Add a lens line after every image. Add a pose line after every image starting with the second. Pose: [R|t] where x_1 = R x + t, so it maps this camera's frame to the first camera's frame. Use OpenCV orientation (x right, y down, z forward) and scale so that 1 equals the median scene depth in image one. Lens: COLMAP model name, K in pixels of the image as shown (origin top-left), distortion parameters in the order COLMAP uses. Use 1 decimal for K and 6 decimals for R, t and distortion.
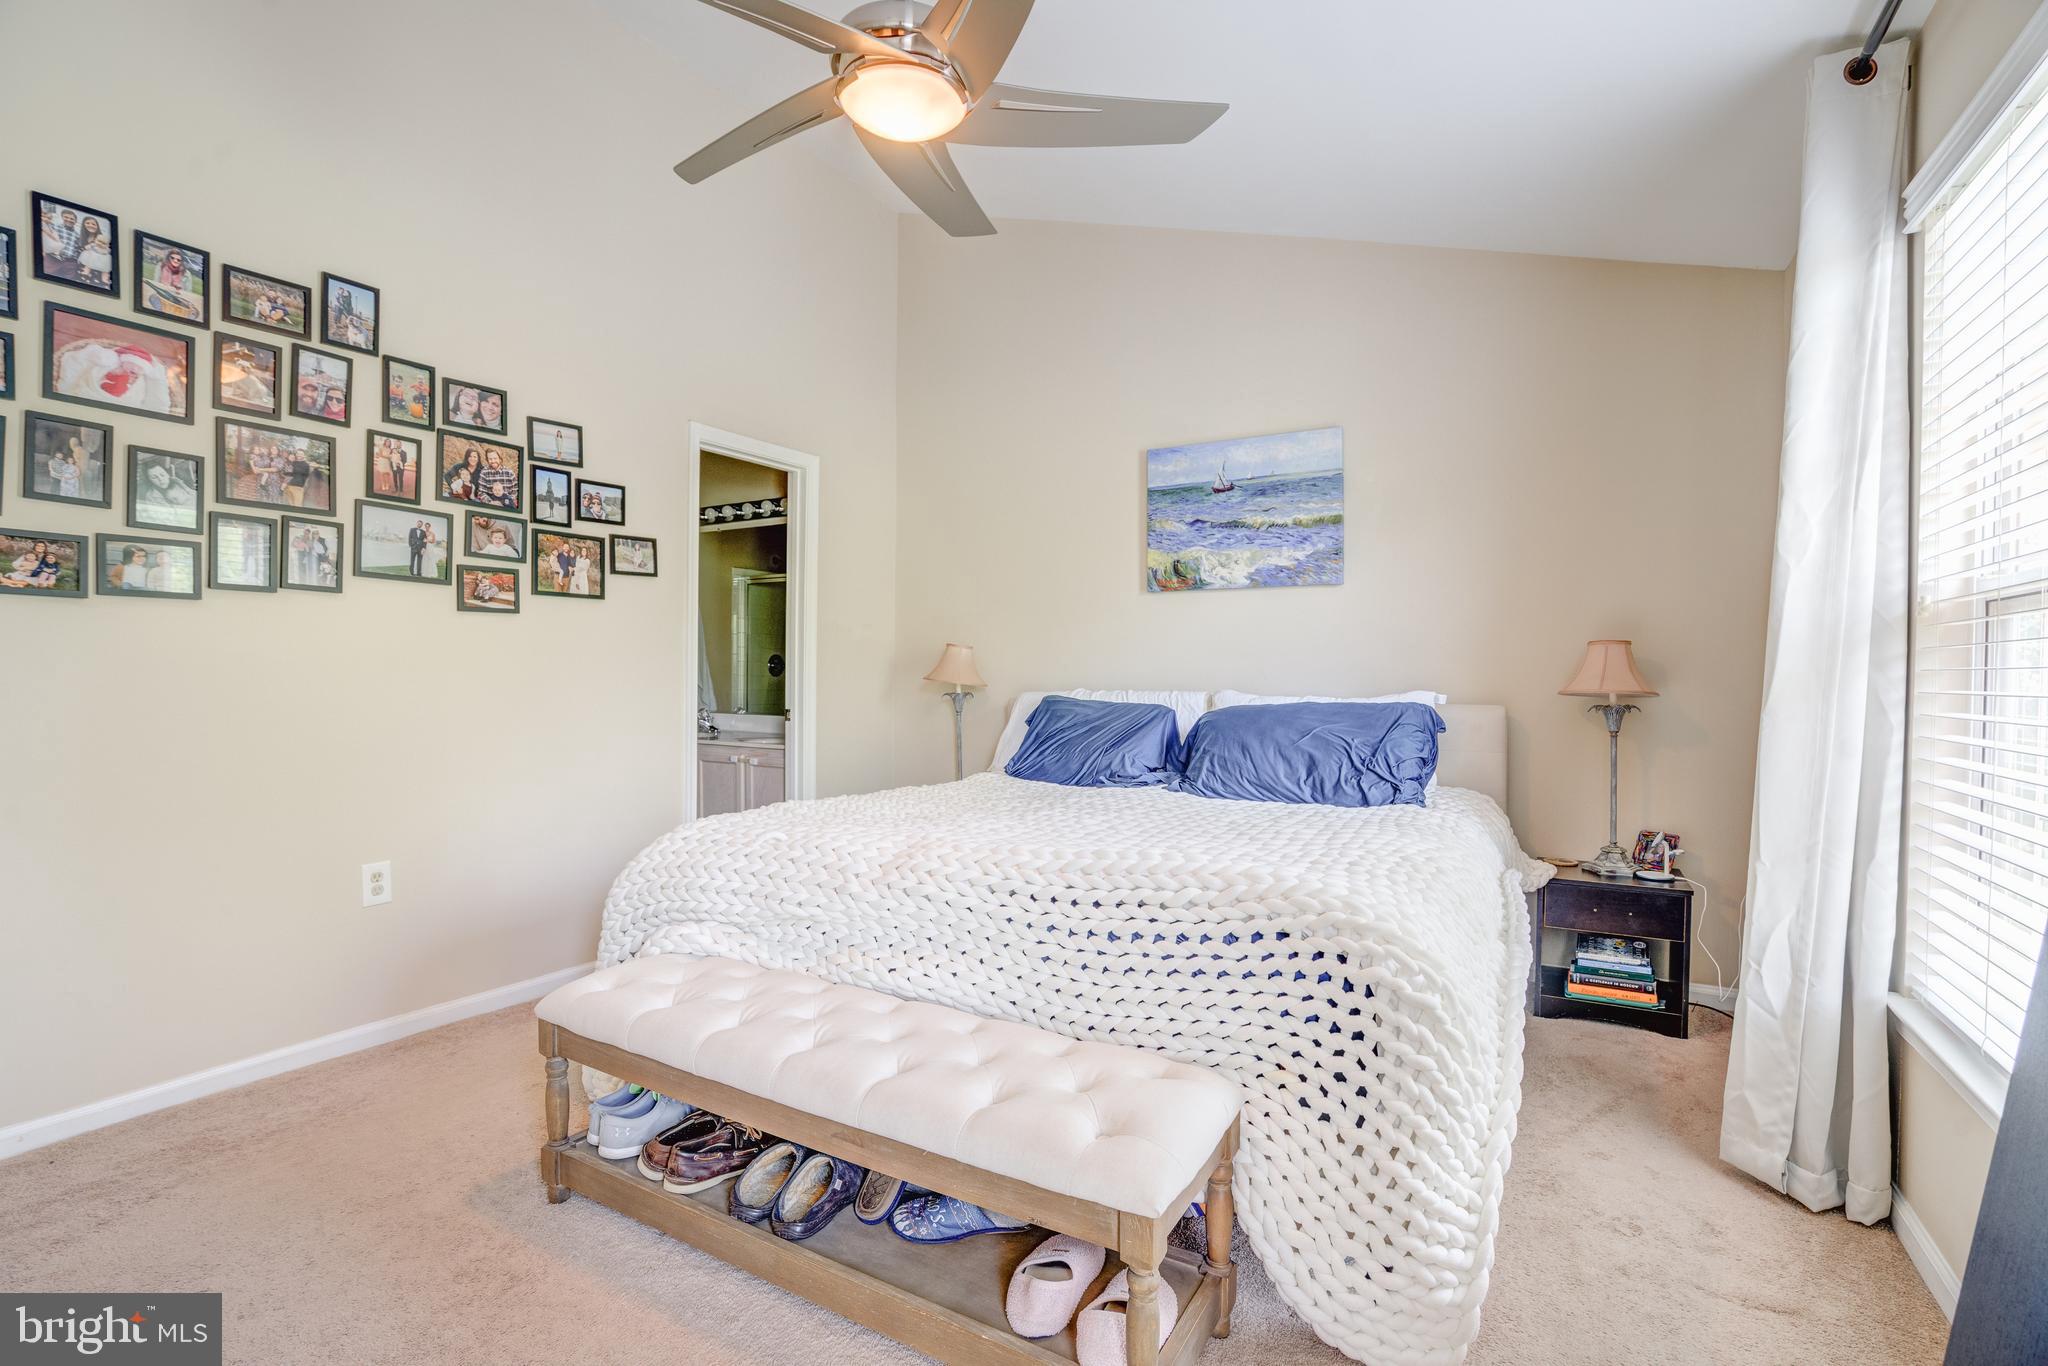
lens RADIAL K [[941.3, 0, 1027.1], [0, 941.3, 688.5], [0, 0, 1]] dist [-0.043743, 0.007963]
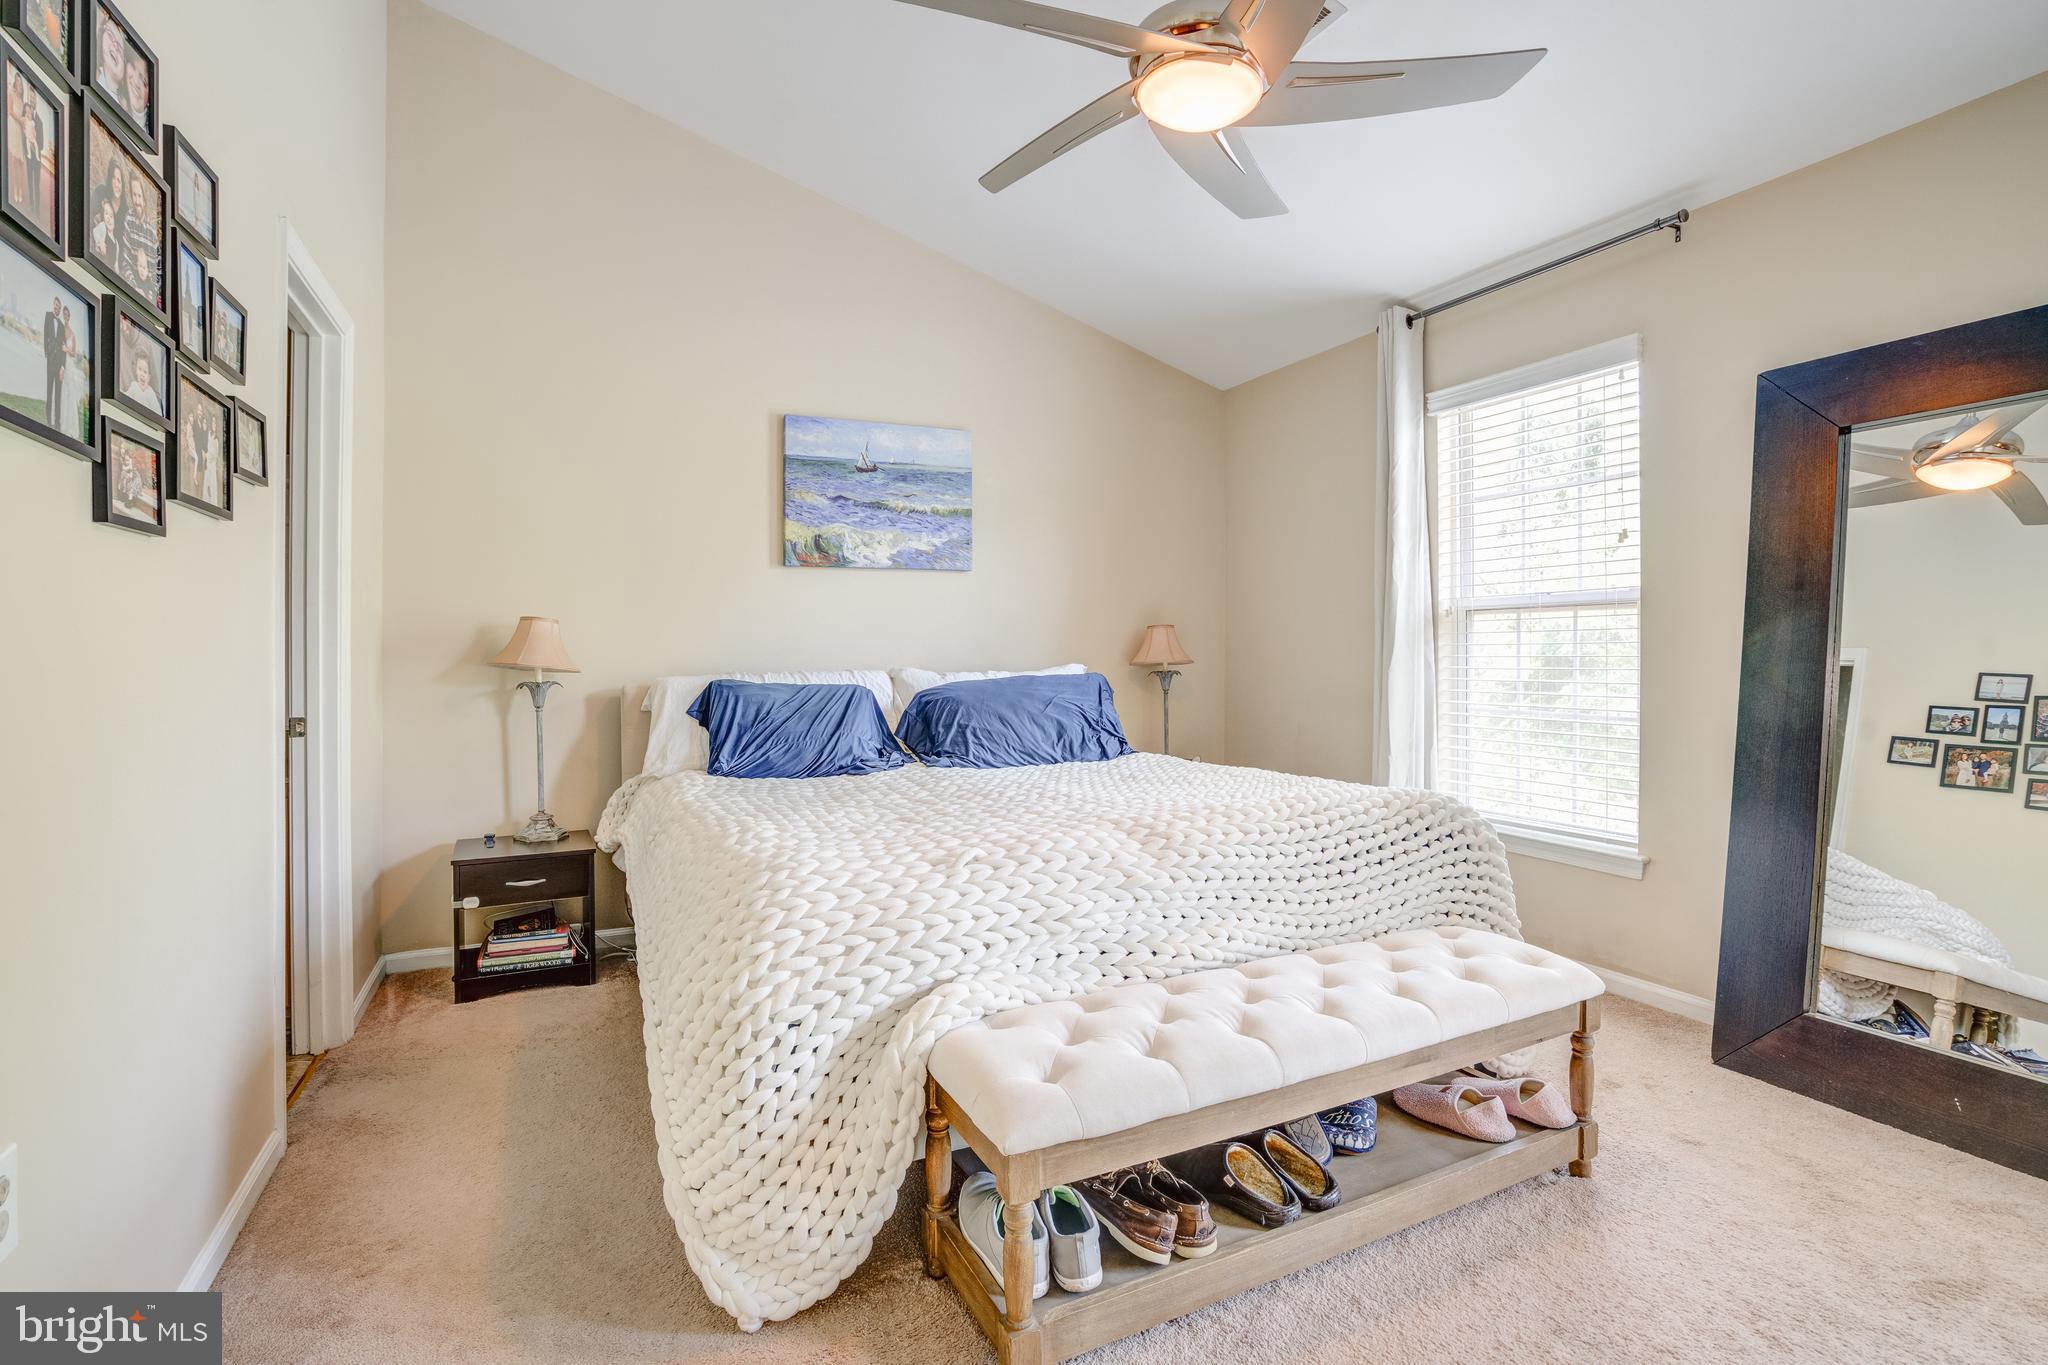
lens RADIAL K [[941.3, 0, 1034.1], [0, 941.3, 676.2], [0, 0, 1]] dist [-0.043743, 0.007963]
pose [[0.562517, -0.030597, 0.826220, -0.541310], [0.025759, 0.999478, 0.019476, -0.006043], [-0.826385, 0.010327, 0.563011, 0.296712]]
